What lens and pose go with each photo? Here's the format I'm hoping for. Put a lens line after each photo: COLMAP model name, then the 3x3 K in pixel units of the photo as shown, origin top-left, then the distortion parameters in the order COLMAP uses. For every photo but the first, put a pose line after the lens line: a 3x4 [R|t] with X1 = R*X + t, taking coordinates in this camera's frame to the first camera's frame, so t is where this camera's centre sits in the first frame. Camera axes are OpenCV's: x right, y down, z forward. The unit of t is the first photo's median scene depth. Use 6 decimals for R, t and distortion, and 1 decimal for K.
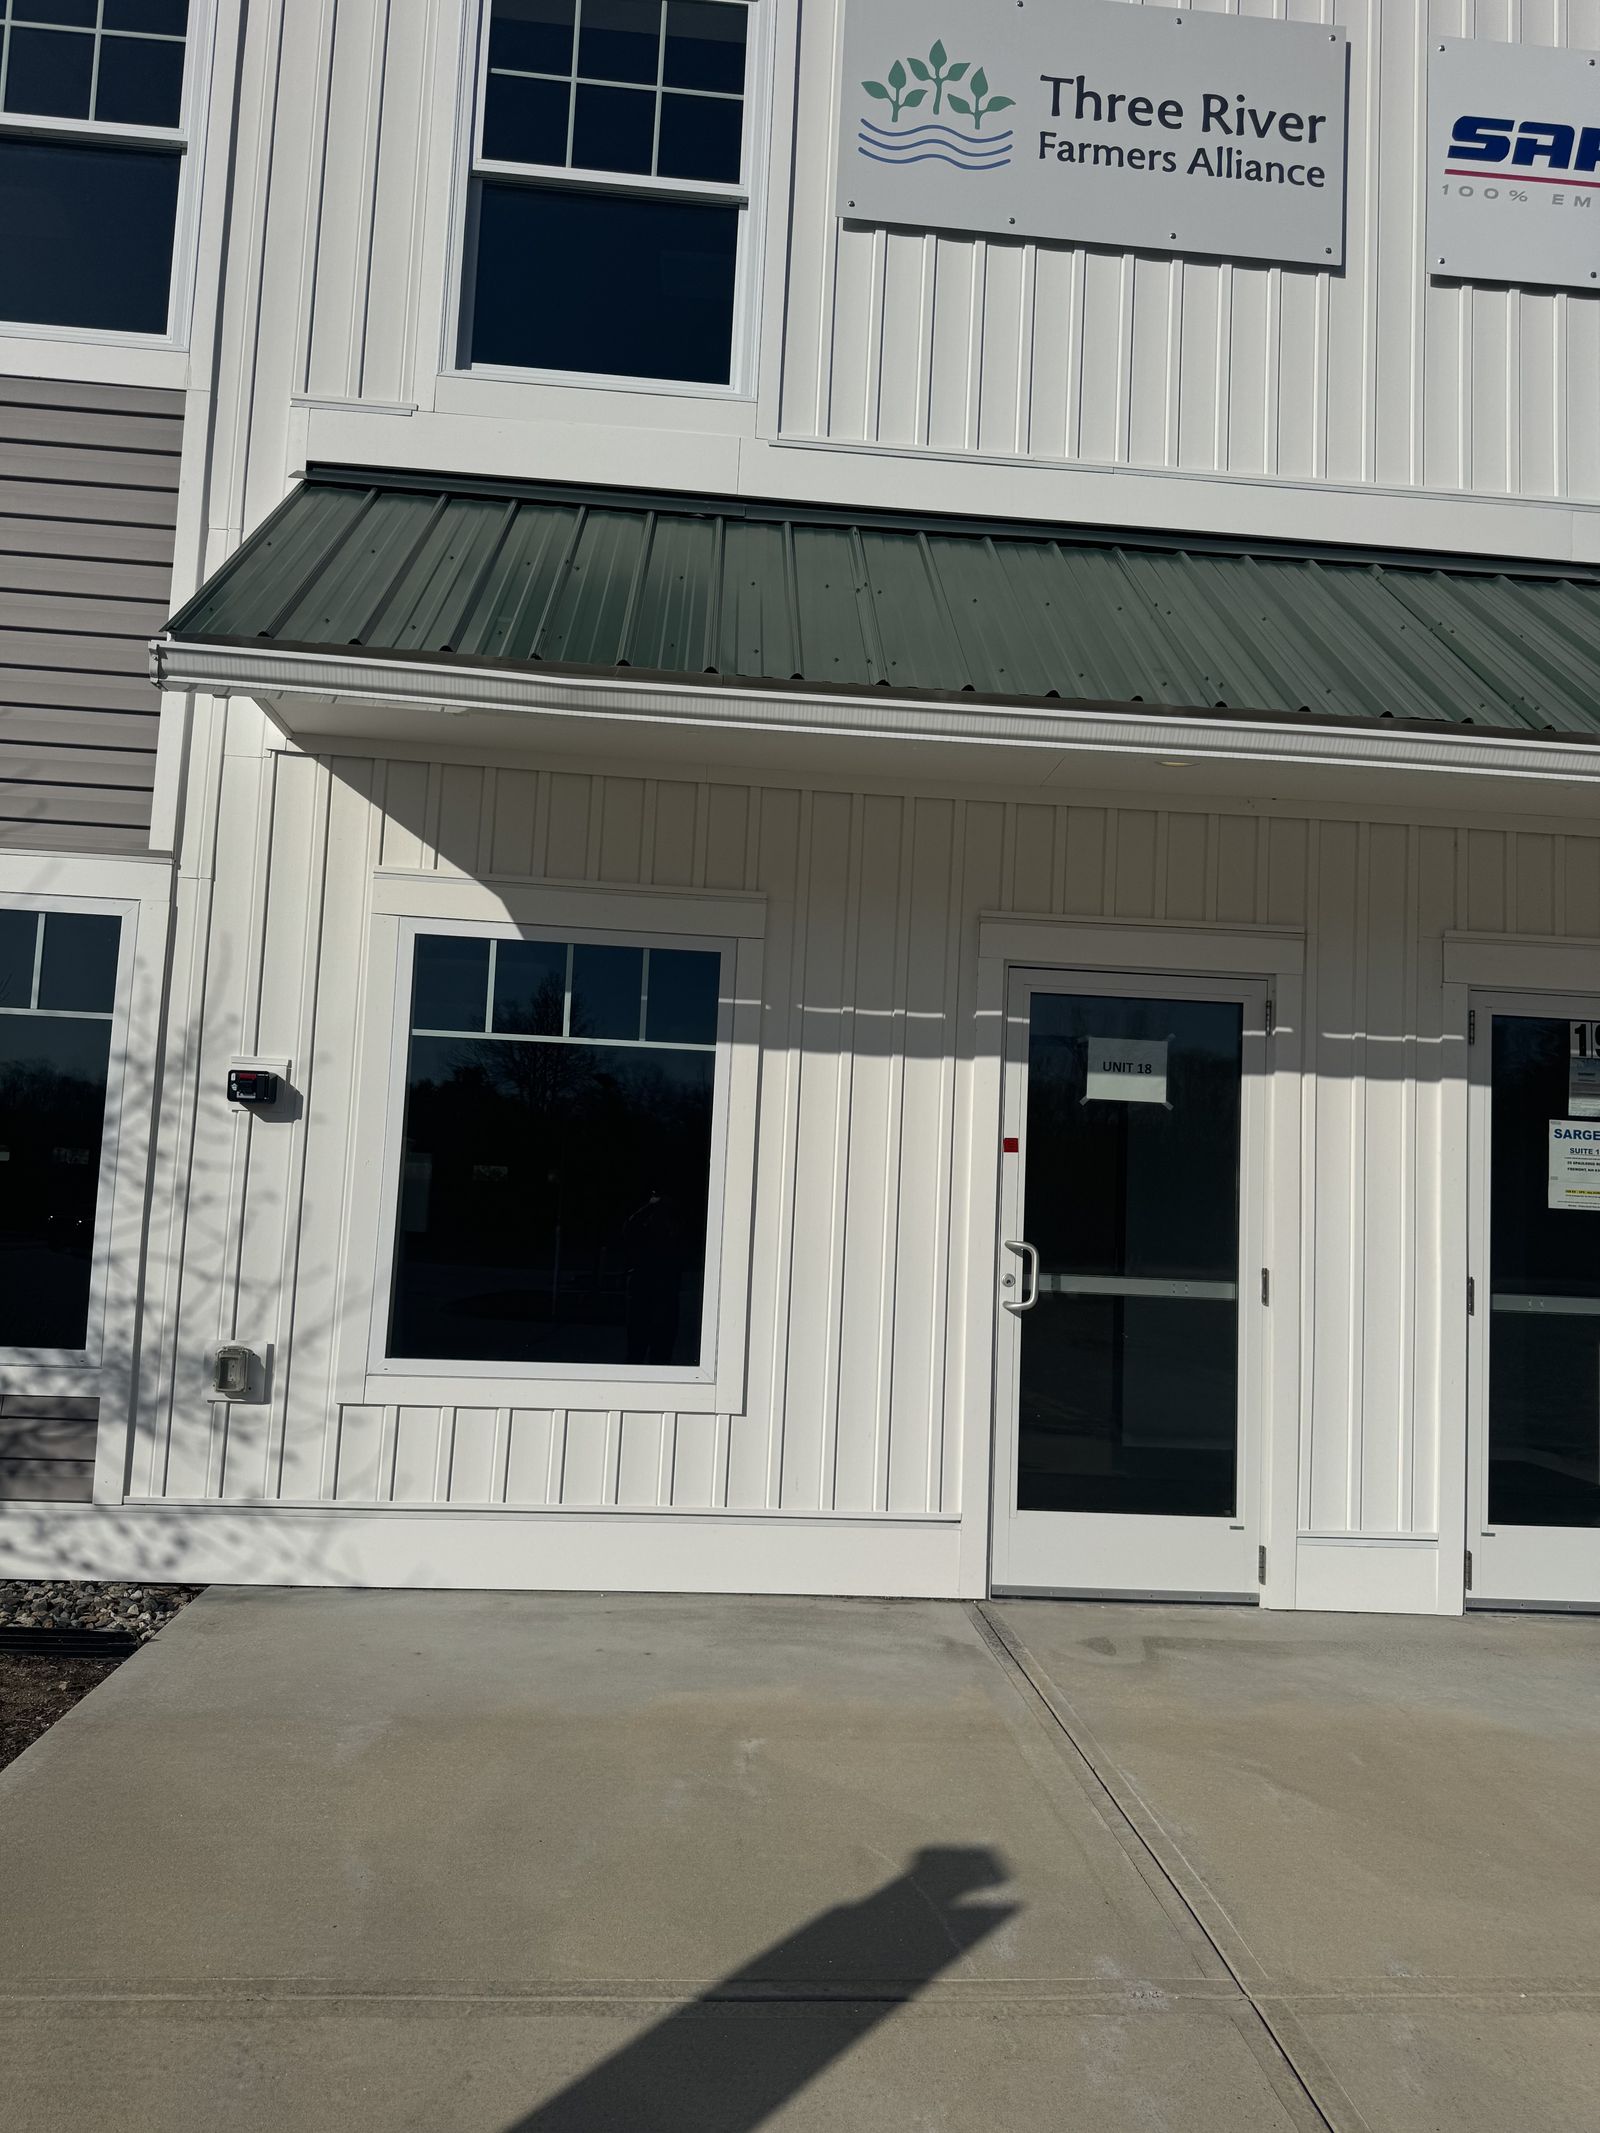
lens RADIAL K [[1511.3, 0, 808.4], [0, 1511.3, 1065.3], [0, 0, 1]] dist [0.056155, -0.059311]
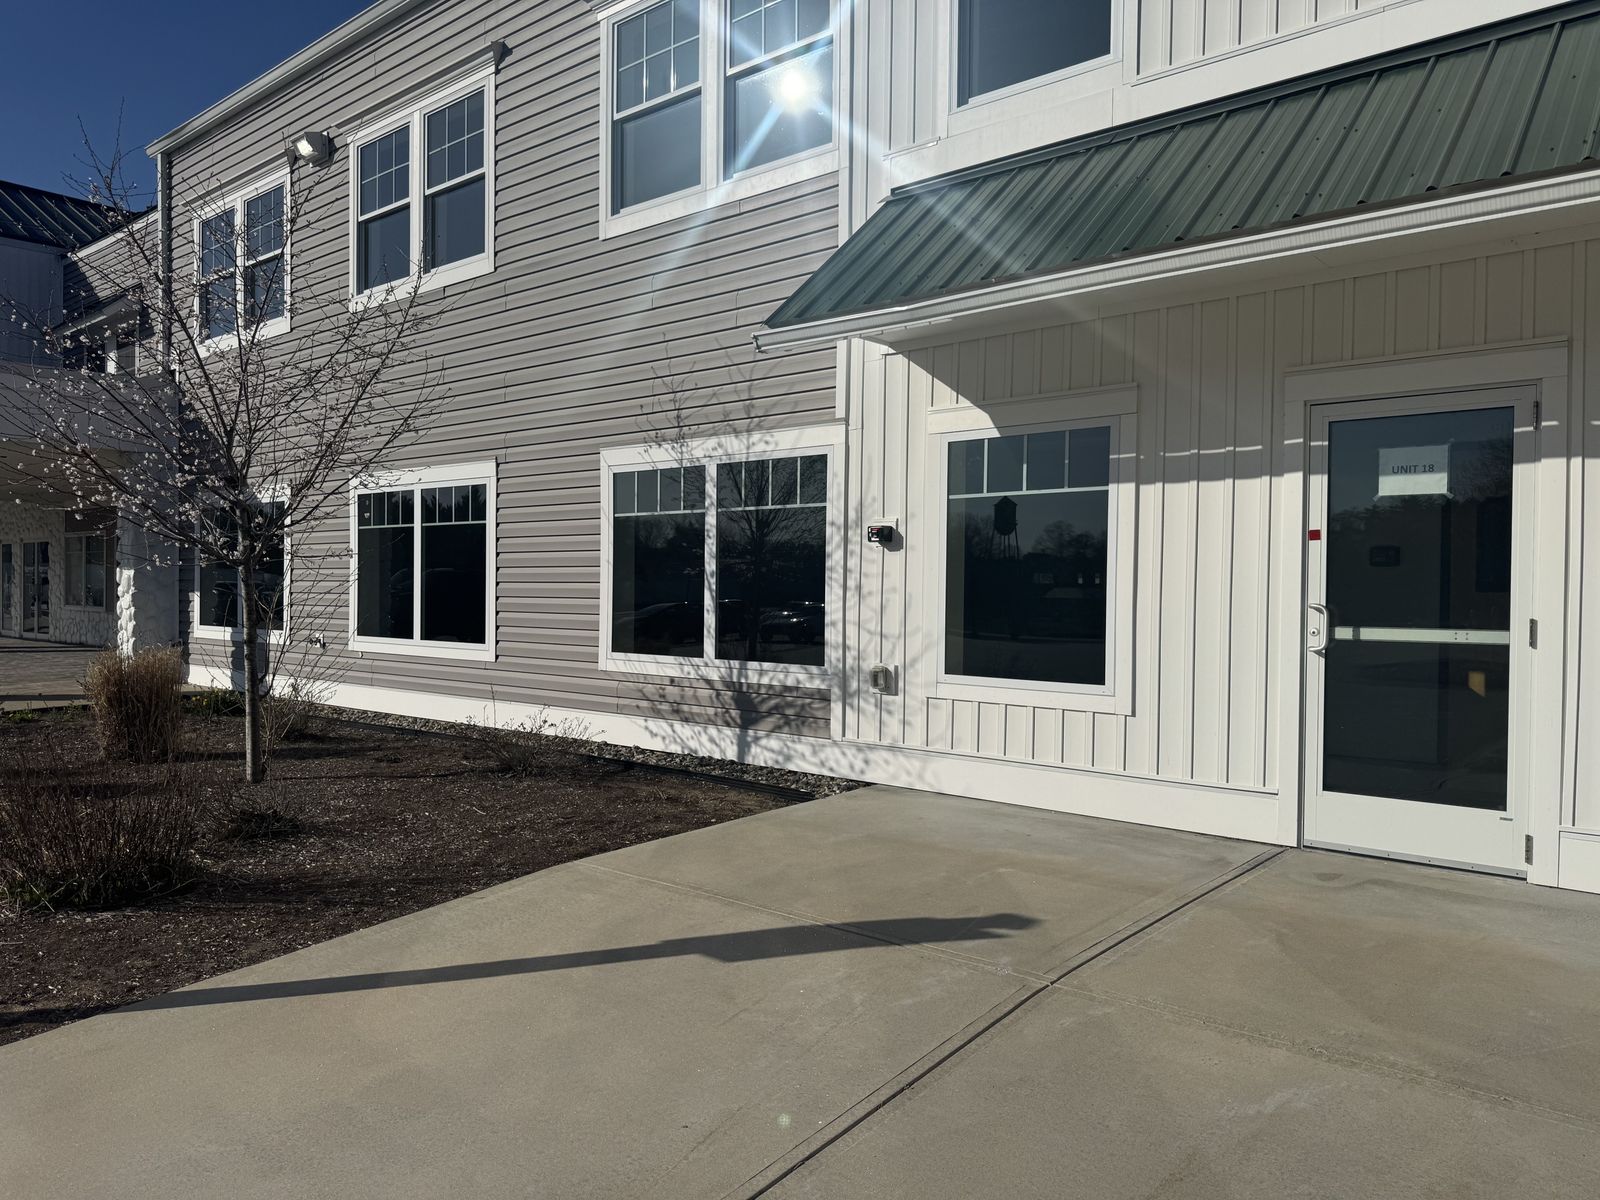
lens RADIAL K [[1133.7, 0, 800.2], [0, 1133.7, 606.8], [0, 0, 1]] dist [0.056155, -0.059311]
pose [[0.696129, -0.026434, -0.717430, 0.577352], [0.086297, 0.995157, 0.047067, 0.029098], [0.712711, -0.094677, 0.695039, -0.079774]]
